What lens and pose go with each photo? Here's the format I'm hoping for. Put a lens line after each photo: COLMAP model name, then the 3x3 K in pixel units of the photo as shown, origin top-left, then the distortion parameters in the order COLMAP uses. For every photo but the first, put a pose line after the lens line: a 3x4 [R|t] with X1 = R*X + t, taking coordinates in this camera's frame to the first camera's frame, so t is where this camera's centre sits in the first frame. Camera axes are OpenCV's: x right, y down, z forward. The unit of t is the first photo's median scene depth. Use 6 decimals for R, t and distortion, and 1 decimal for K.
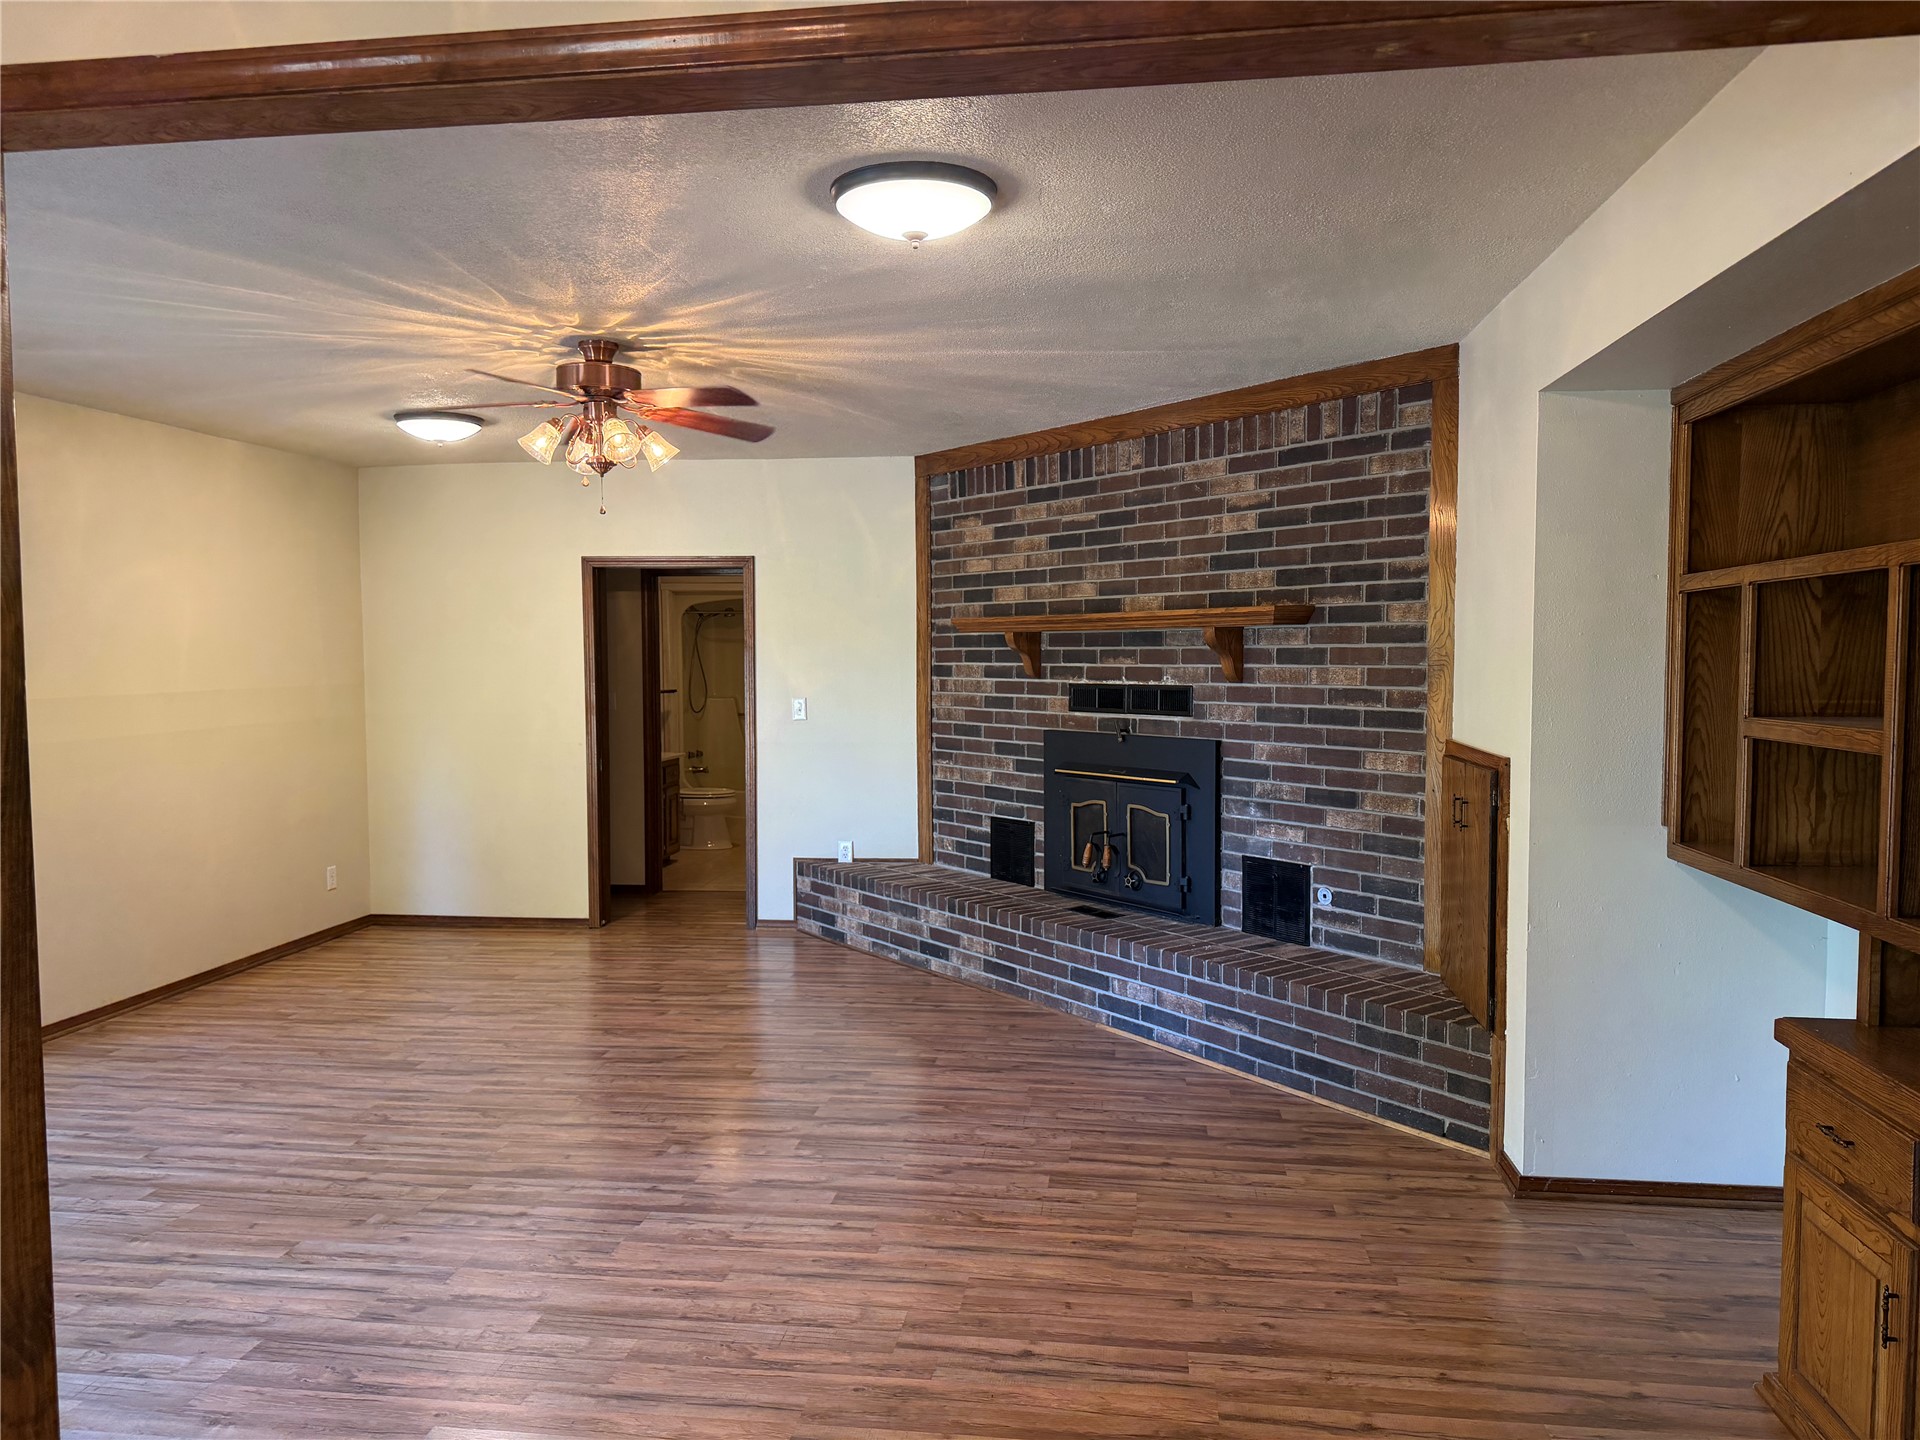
lens RADIAL K [[1313.7, 0, 952.6], [0, 1313.7, 725.5], [0, 0, 1]] dist [0.063991, -0.014279]
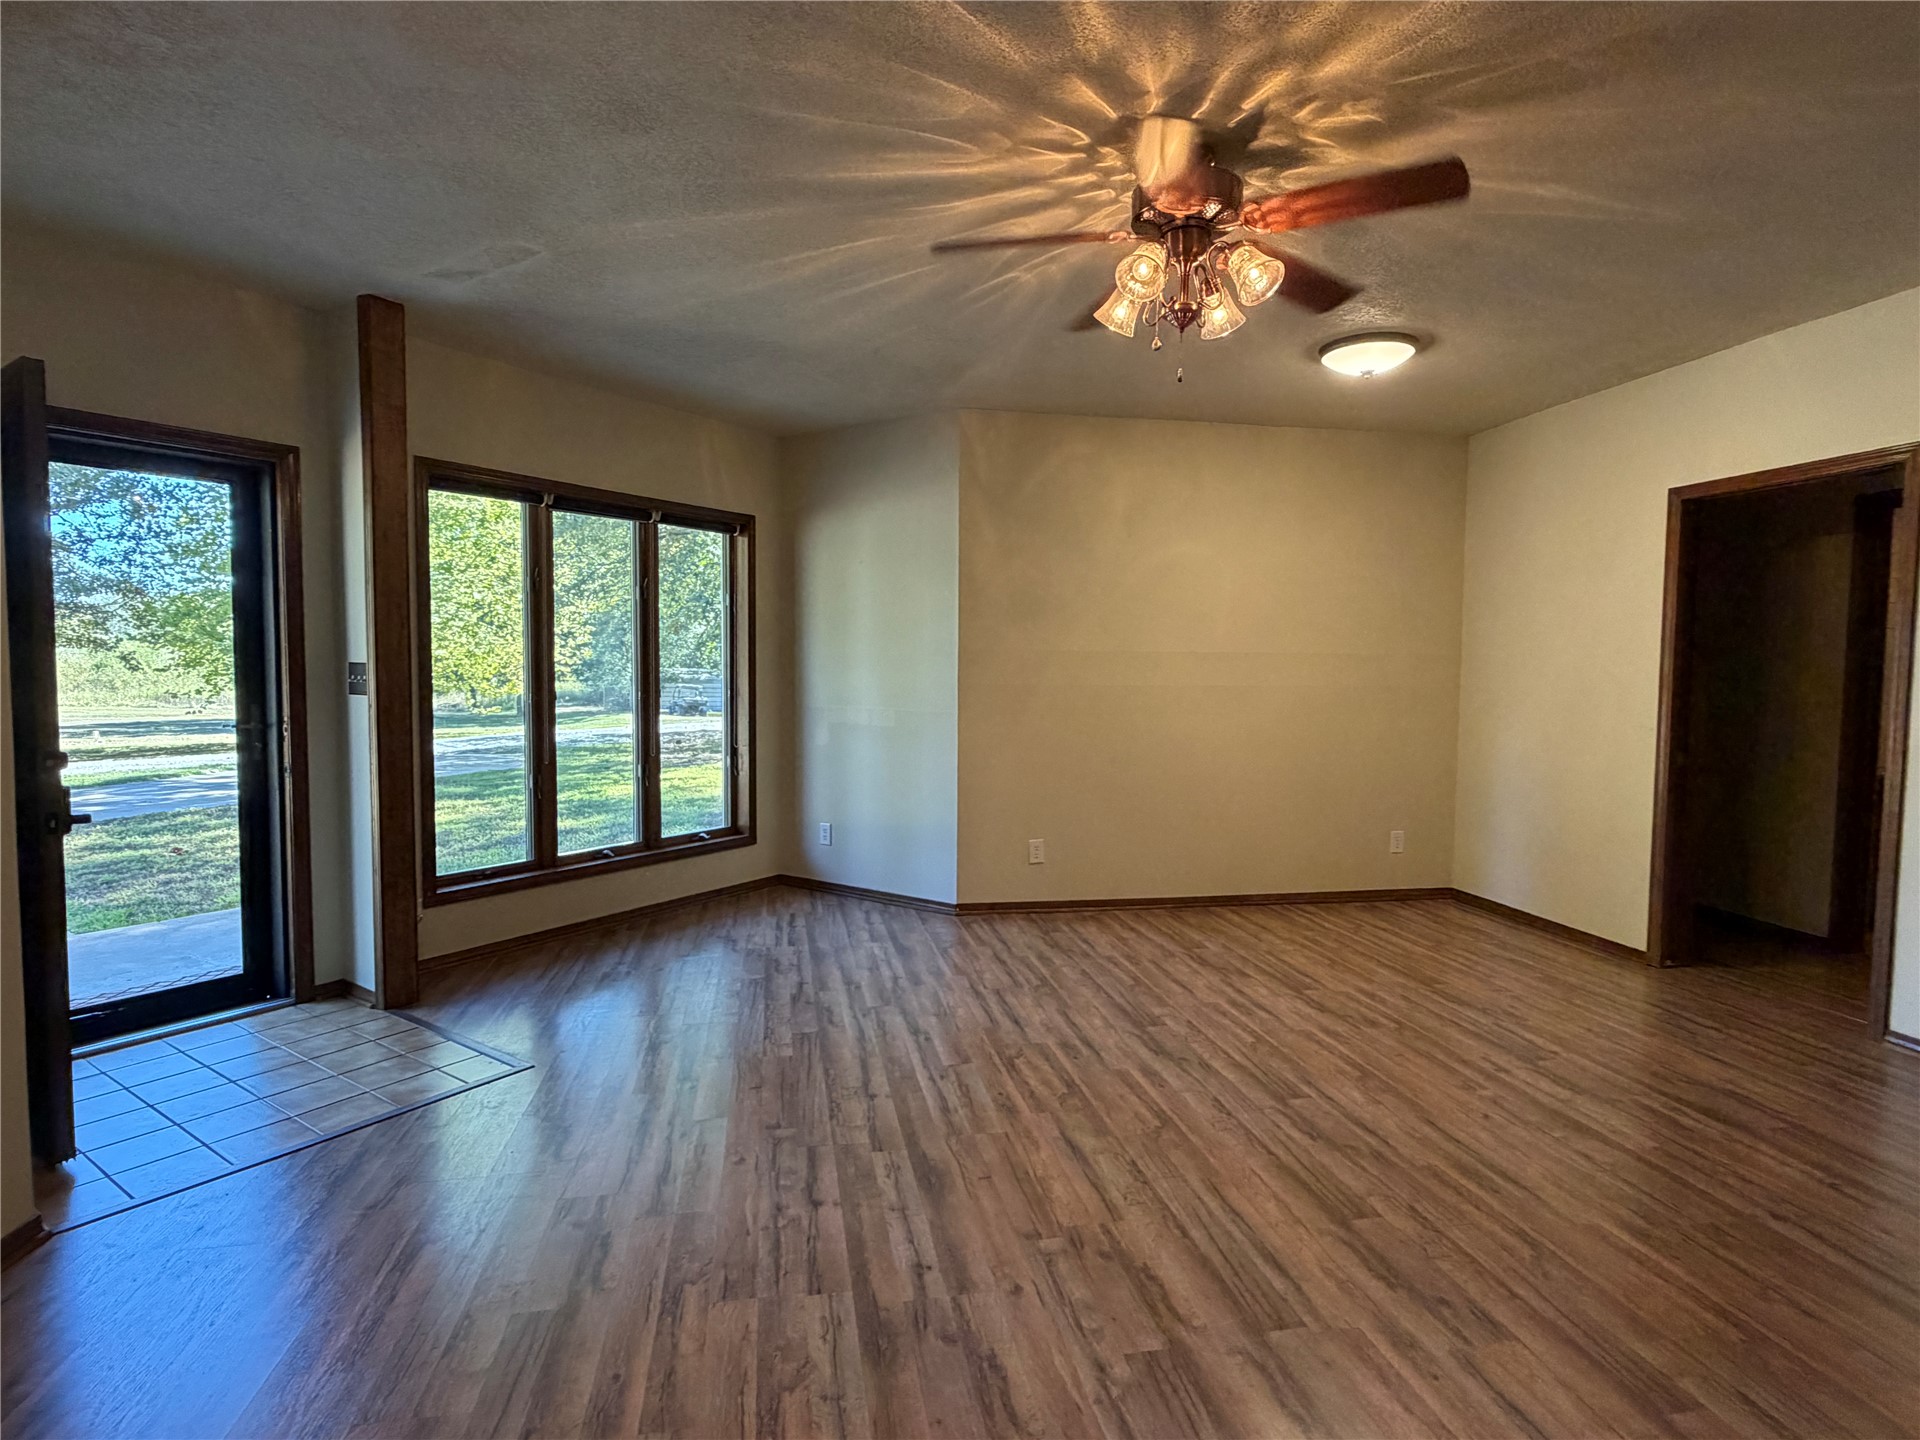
lens RADIAL K [[989.8, 0, 961.2], [0, 989.8, 735.6], [0, 0, 1]] dist [-0.001088, 0.001078]
pose [[0.317263, 0.072207, -0.945585, 0.203086], [-0.061145, 0.996580, 0.055586, 0.013453], [0.946365, 0.040182, 0.320593, 0.594855]]
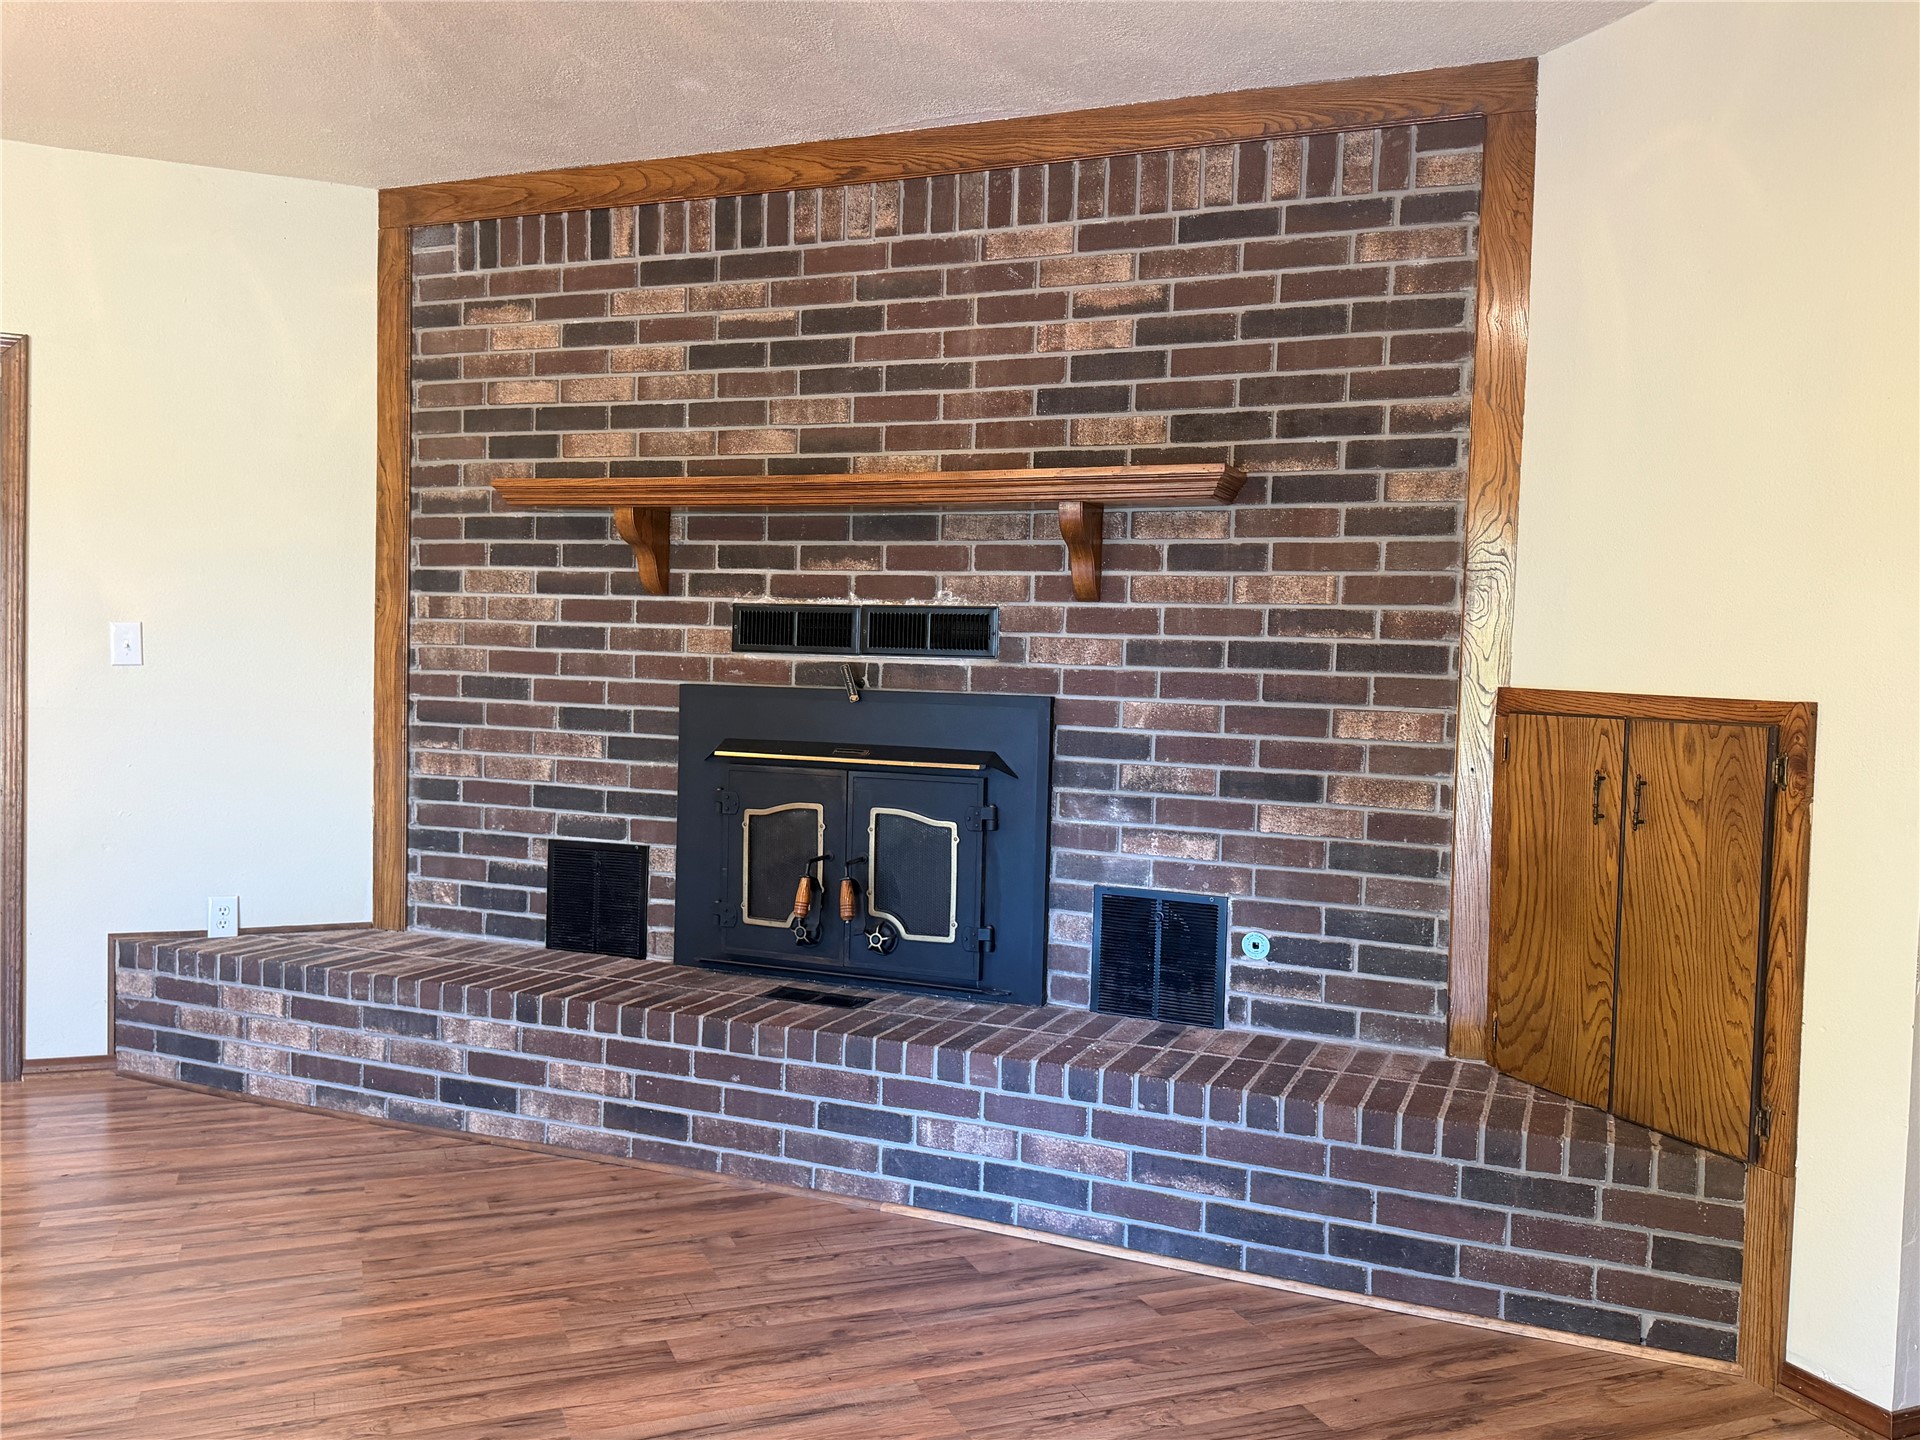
lens RADIAL K [[1521.7, 0, 960.0], [0, 1521.7, 722.9], [0, 0, 1]] dist [0.076936, -0.077519]
pose [[0.863078, 0.007813, 0.505010, -0.191066], [-0.004434, 0.999959, -0.007892, 0.029935], [-0.505051, 0.004573, 0.863077, 0.435621]]
